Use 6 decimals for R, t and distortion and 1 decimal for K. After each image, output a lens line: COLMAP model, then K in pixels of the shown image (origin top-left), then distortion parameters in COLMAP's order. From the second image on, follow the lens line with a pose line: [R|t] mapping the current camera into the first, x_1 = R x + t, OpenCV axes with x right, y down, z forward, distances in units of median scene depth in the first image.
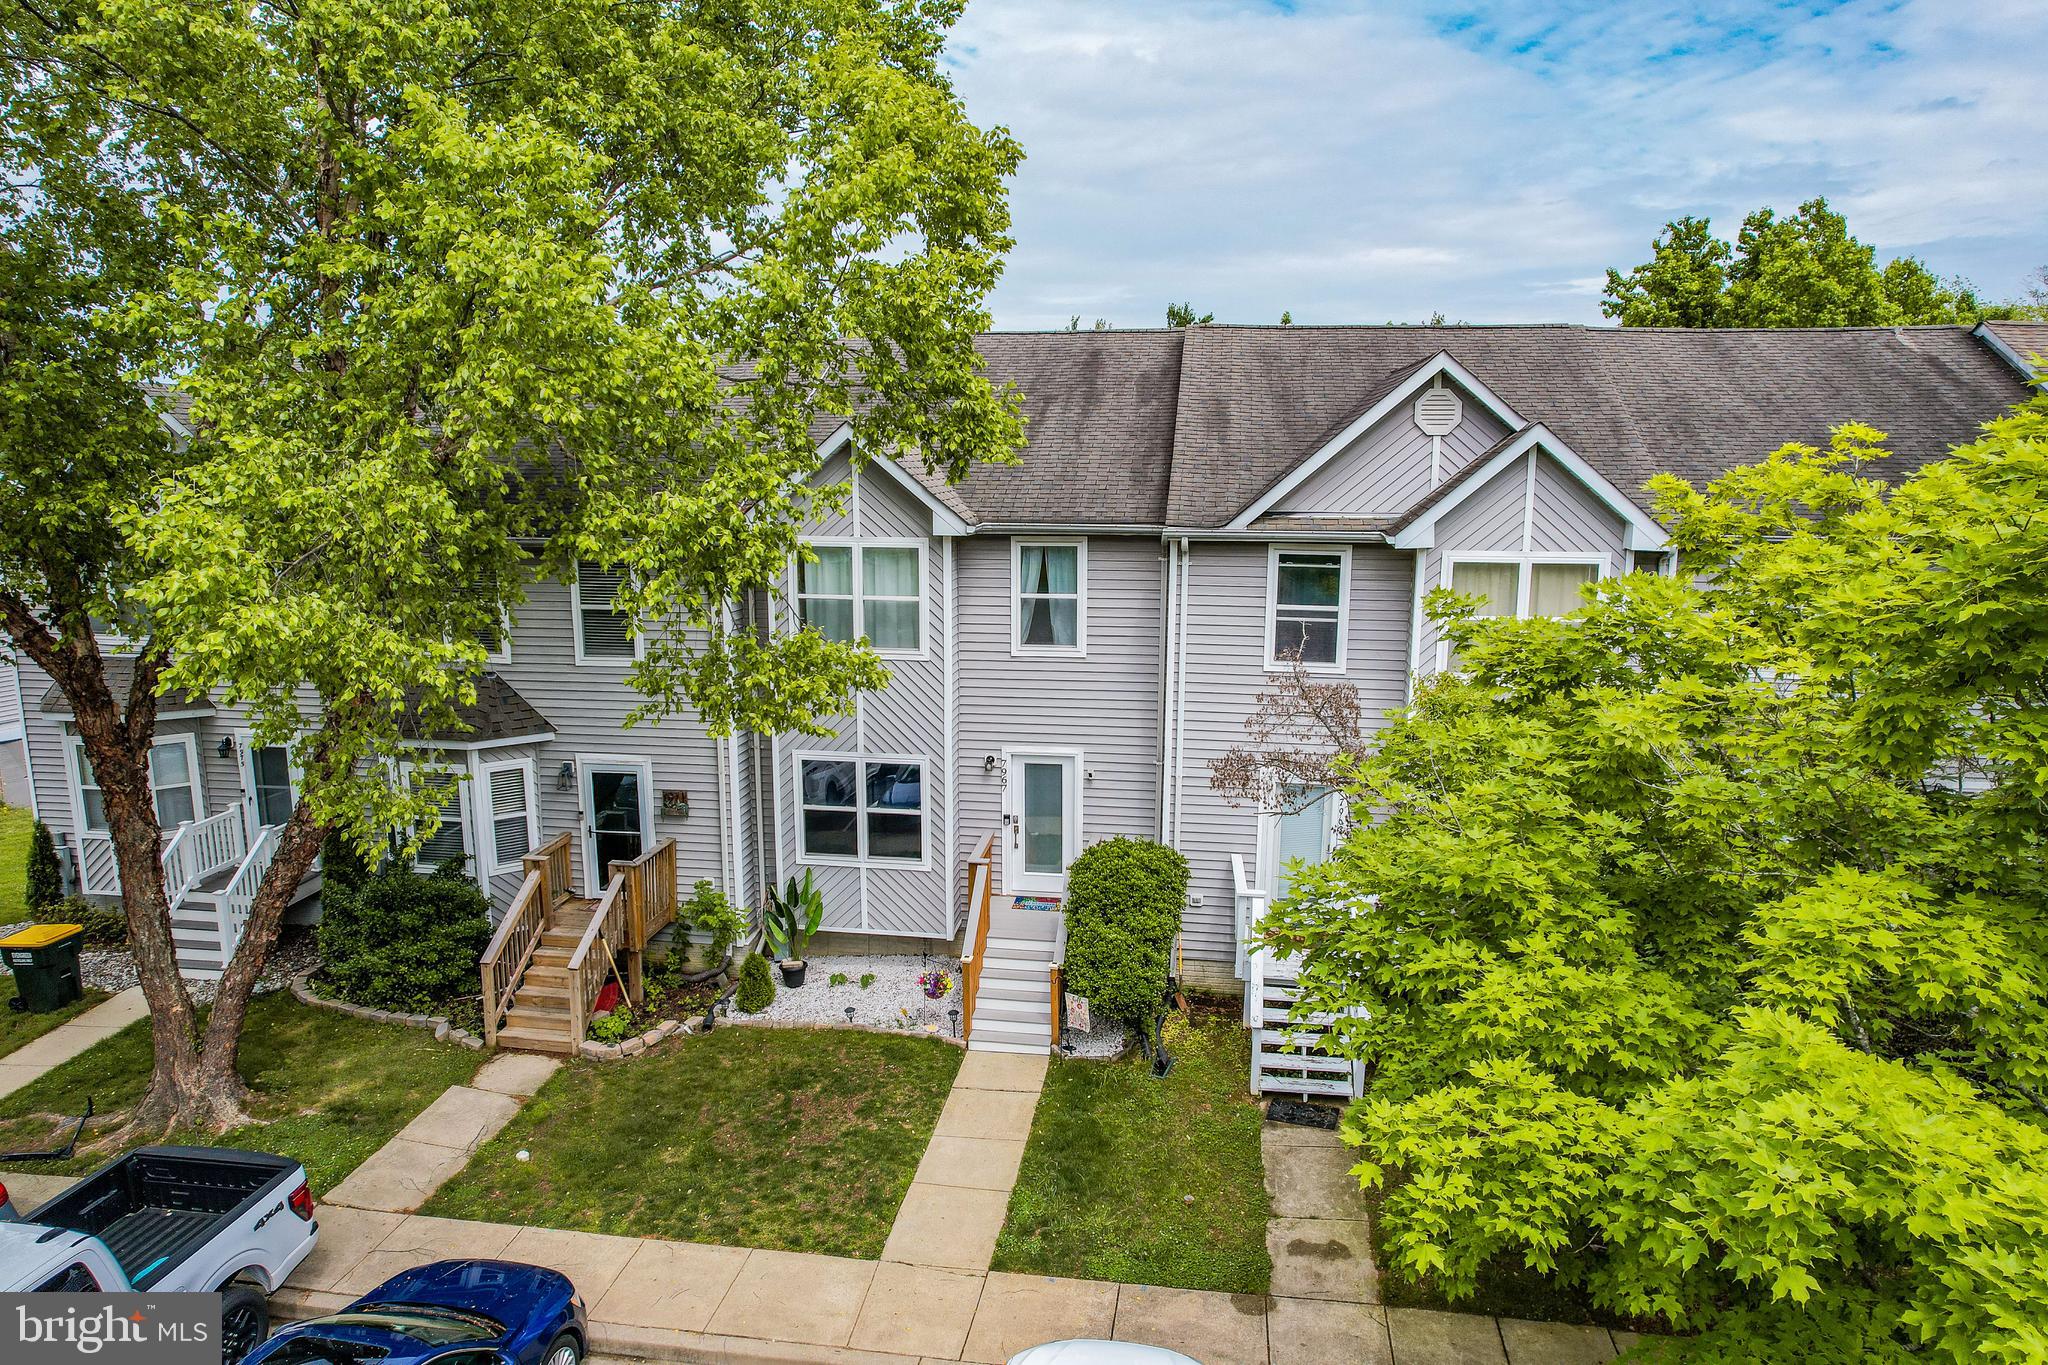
lens RADIAL K [[1304.6, 0, 1024.0], [0, 1304.6, 682.5], [0, 0, 1]] dist [-0.068059, 0.046648]
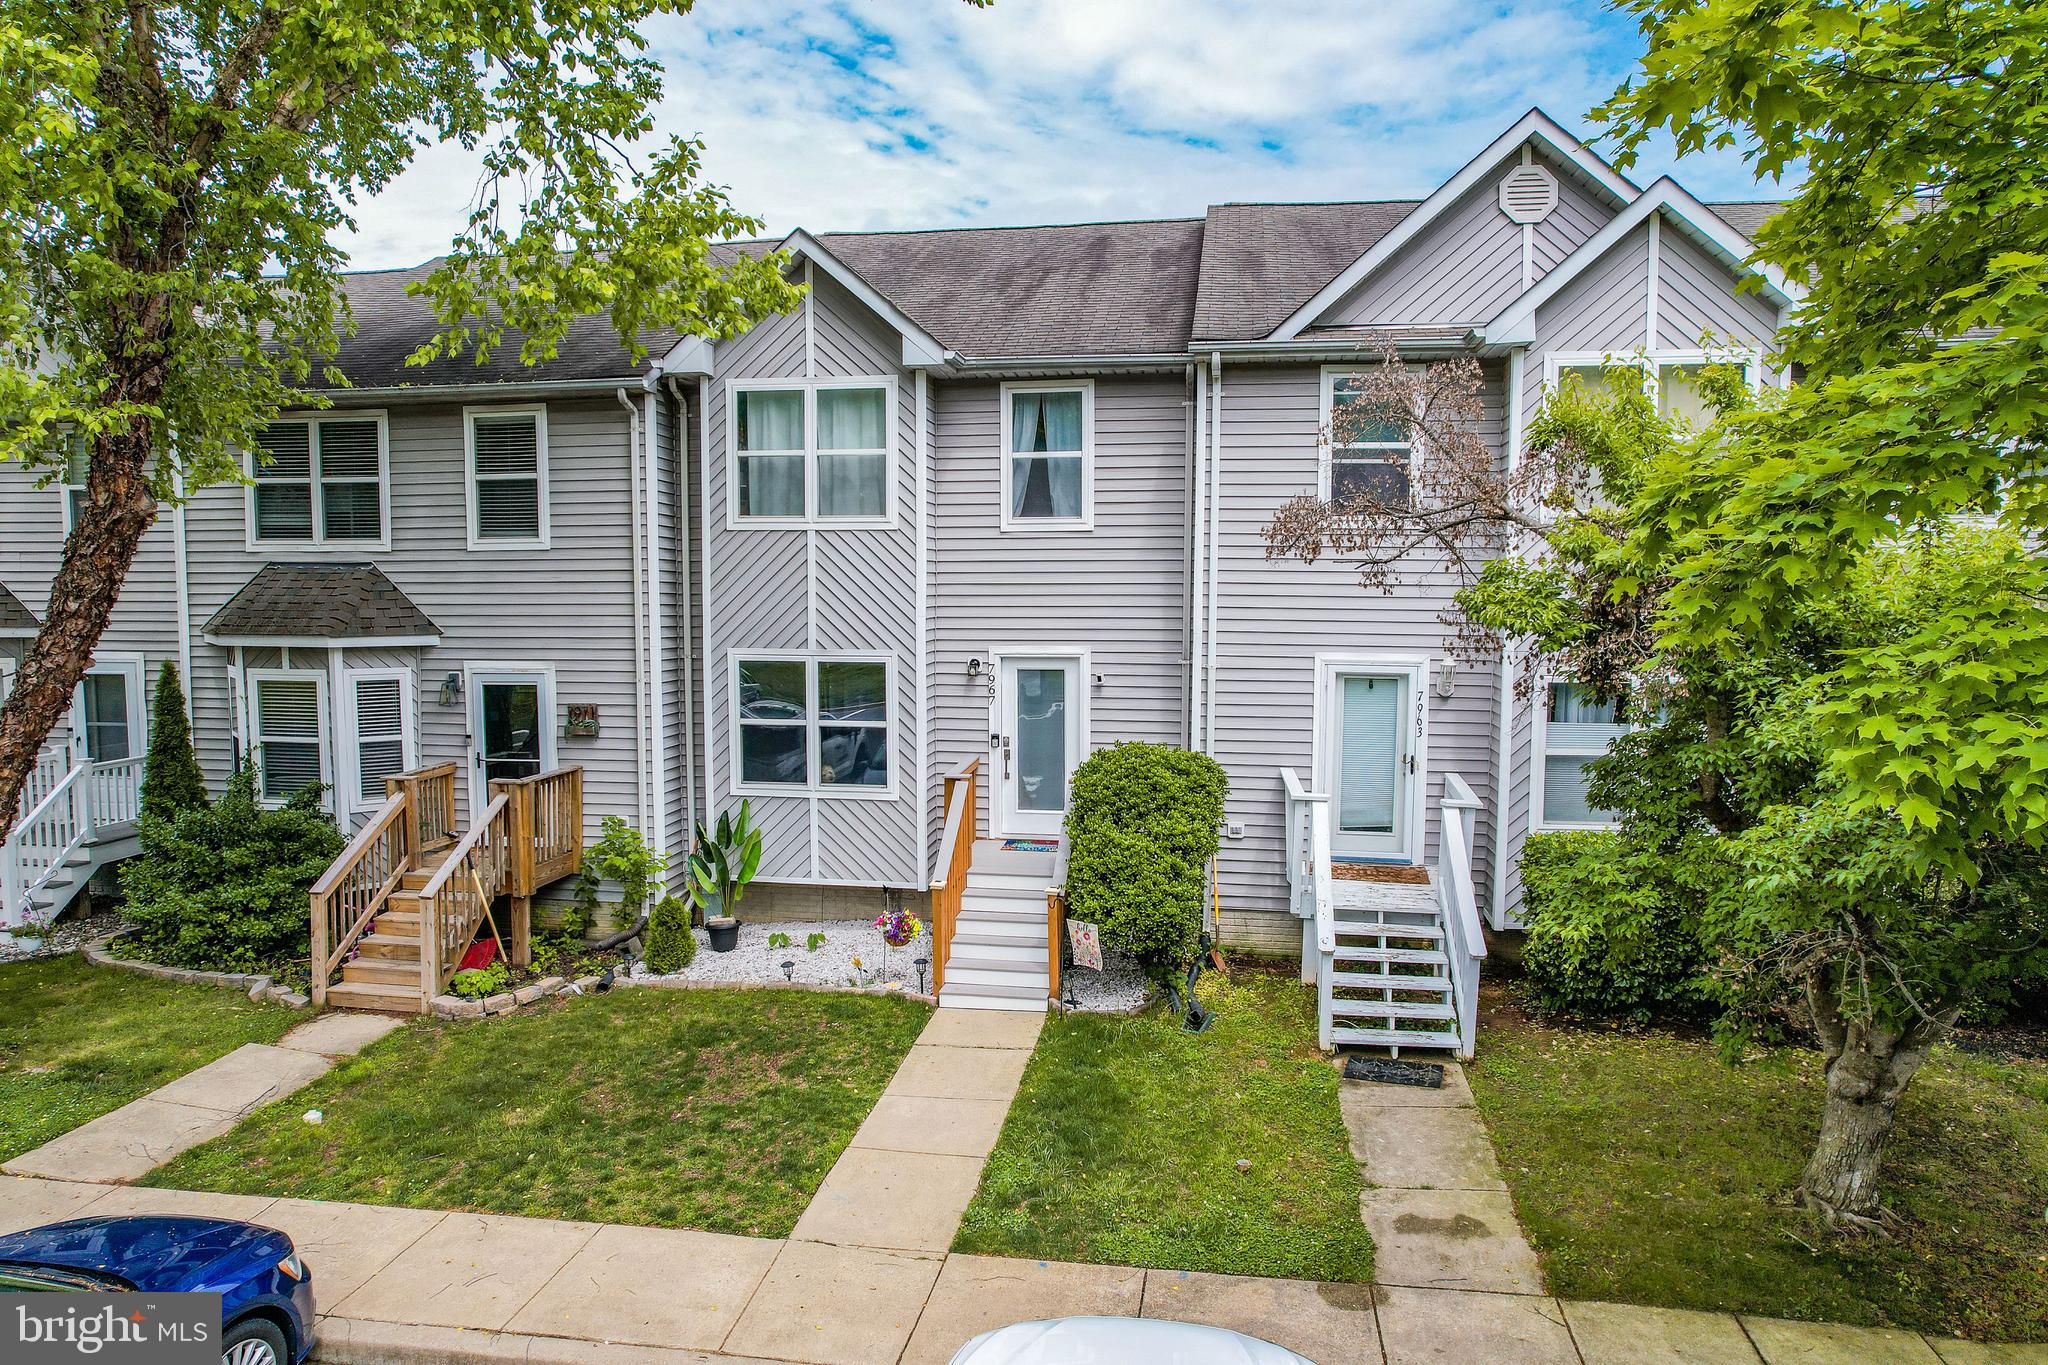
lens RADIAL K [[1307.7, 0, 1024.0], [0, 1307.7, 682.5], [0, 0, 1]] dist [-0.076835, 0.067698]
pose [[0.999967, 0.000563, -0.008117, 0.011638], [-0.001393, 0.994718, -0.102640, 0.161415], [0.008016, 0.102648, 0.994685, 0.213254]]
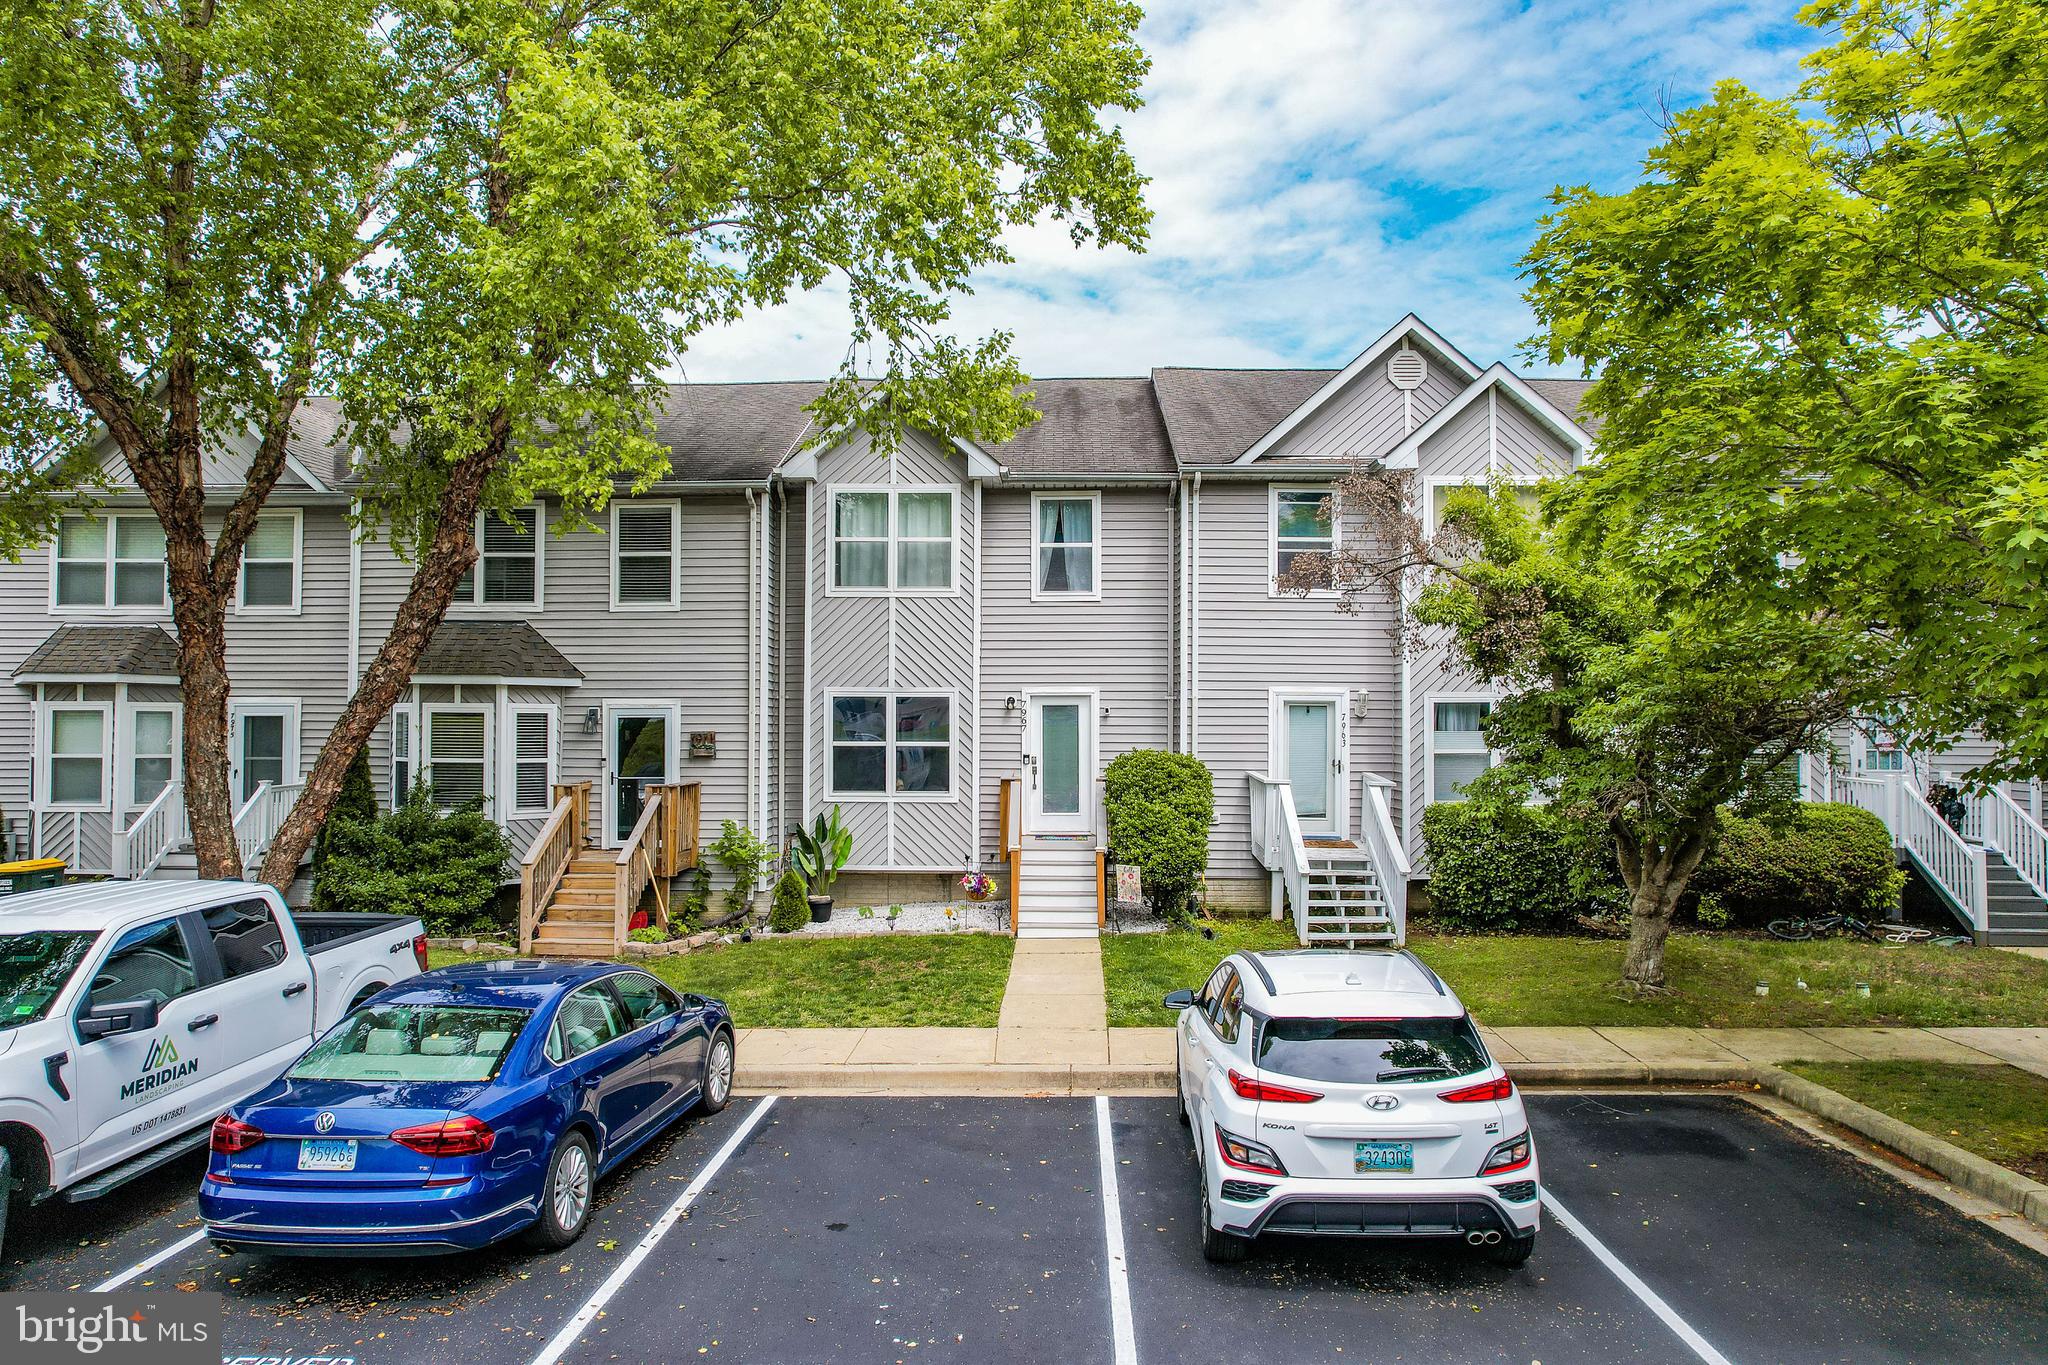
lens RADIAL K [[1306.1, 0, 1024.0], [0, 1306.1, 682.5], [0, 0, 1]] dist [-0.046904, 0.001344]
pose [[0.992247, 0.004769, 0.124191, -0.155273], [0.021208, 0.978111, -0.207000, 0.278987], [-0.122460, 0.208029, 0.970427, -0.036037]]
